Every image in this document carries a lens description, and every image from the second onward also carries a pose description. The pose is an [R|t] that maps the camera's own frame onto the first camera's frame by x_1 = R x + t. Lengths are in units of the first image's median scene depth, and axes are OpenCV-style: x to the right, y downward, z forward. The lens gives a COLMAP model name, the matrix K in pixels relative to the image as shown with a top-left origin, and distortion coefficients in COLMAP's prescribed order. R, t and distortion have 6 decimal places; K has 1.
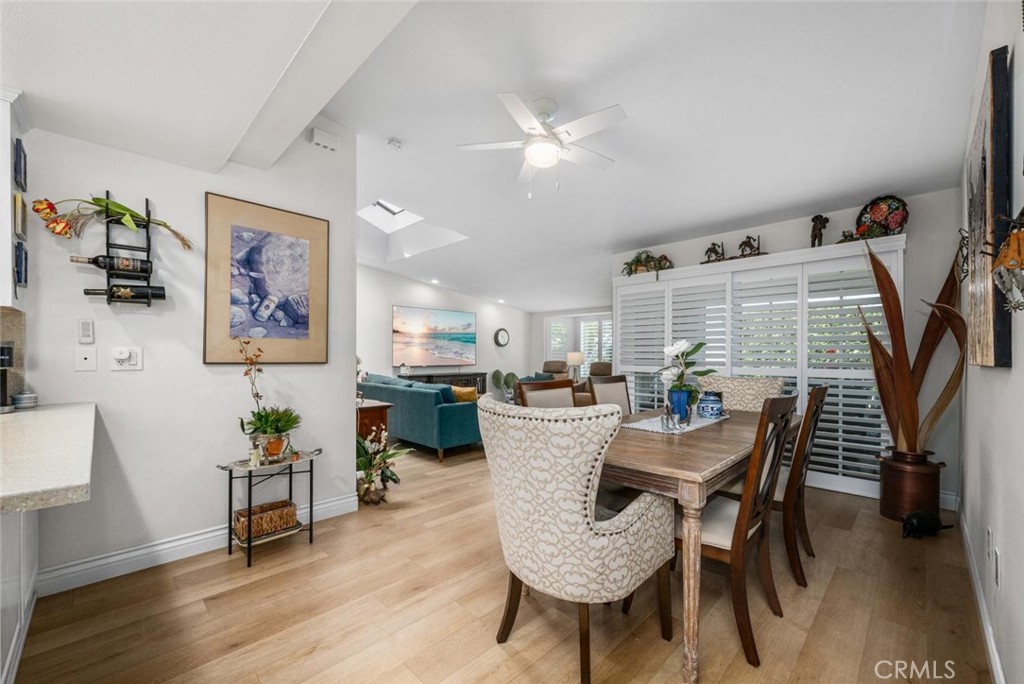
lens RADIAL K [[412.0, 0, 513.0], [0, 412.0, 354.7], [0, 0, 1]] dist [-0.000064, 0.000109]
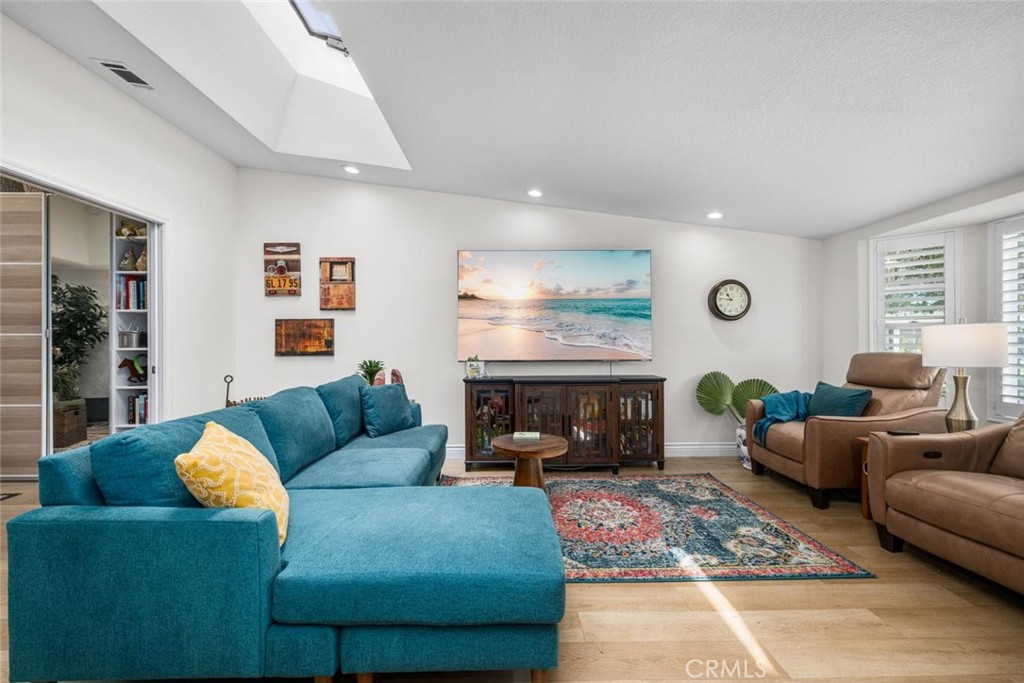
lens RADIAL K [[413.8, 0, 512.2], [0, 413.8, 347.9], [0, 0, 1]] dist [-0.000222, 0.000063]
pose [[0.717379, -0.001759, -0.696681, 0.390616], [0.004695, 0.999986, 0.002310, 0.026710], [0.696667, -0.004928, 0.717378, 1.704172]]
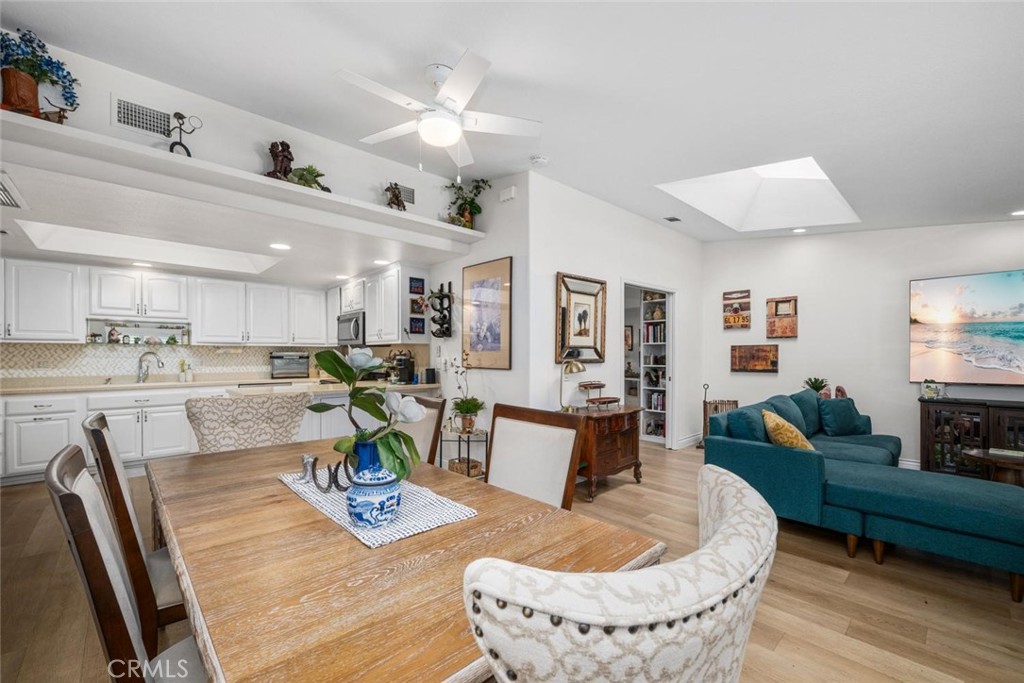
lens RADIAL K [[416.0, 0, 512.0], [0, 416.0, 357.6], [0, 0, 1]] dist [-0.000395, 0.000064]
pose [[-0.038608, 0.001095, -0.999254, 0.895865], [-0.000440, 0.999999, 0.001113, -0.018248], [0.999254, 0.000483, -0.038608, 1.148958]]
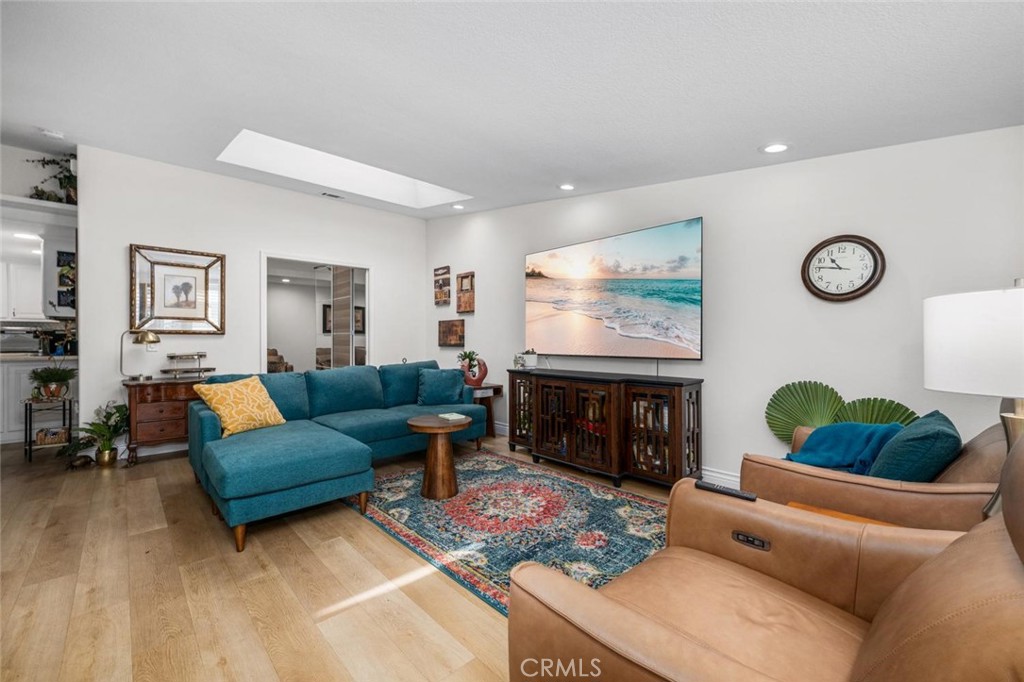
lens RADIAL K [[414.5, 0, 507.6], [0, 414.5, 342.6], [0, 0, 1]] dist [-0.000287, -0.000074]
pose [[-0.035592, 0.001562, -0.999365, 0.870739], [-0.001836, 0.999997, 0.001628, 0.030405], [0.999365, 0.001893, -0.035589, 2.611070]]
